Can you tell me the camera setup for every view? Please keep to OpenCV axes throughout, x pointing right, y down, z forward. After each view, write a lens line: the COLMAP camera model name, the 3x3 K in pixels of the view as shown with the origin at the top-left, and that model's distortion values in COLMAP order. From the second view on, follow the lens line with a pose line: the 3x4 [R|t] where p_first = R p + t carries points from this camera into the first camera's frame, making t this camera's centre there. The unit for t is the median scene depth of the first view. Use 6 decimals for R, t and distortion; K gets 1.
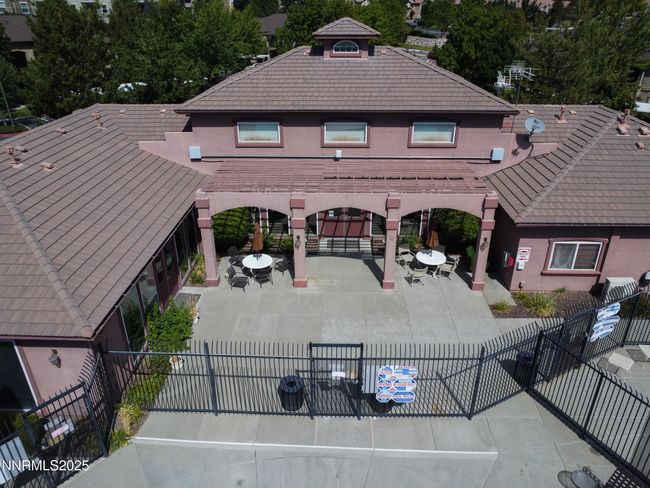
lens RADIAL K [[472.0, 0, 325.0], [0, 472.0, 244.0], [0, 0, 1]] dist [-0.023358, -0.009463]
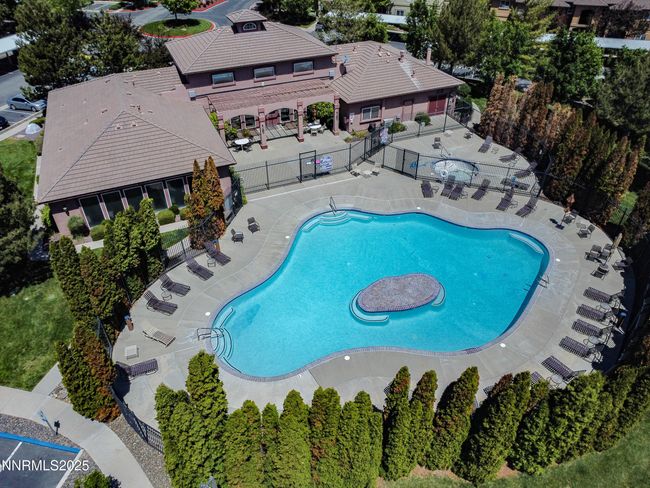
lens RADIAL K [[472.0, 0, 325.0], [0, 472.0, 244.0], [0, 0, 1]] dist [-0.023358, -0.009463]
pose [[0.903896, -0.261739, 0.338326, -0.669511], [0.188327, 0.953666, 0.234635, 0.051674], [-0.384064, -0.148370, 0.911308, -1.209499]]
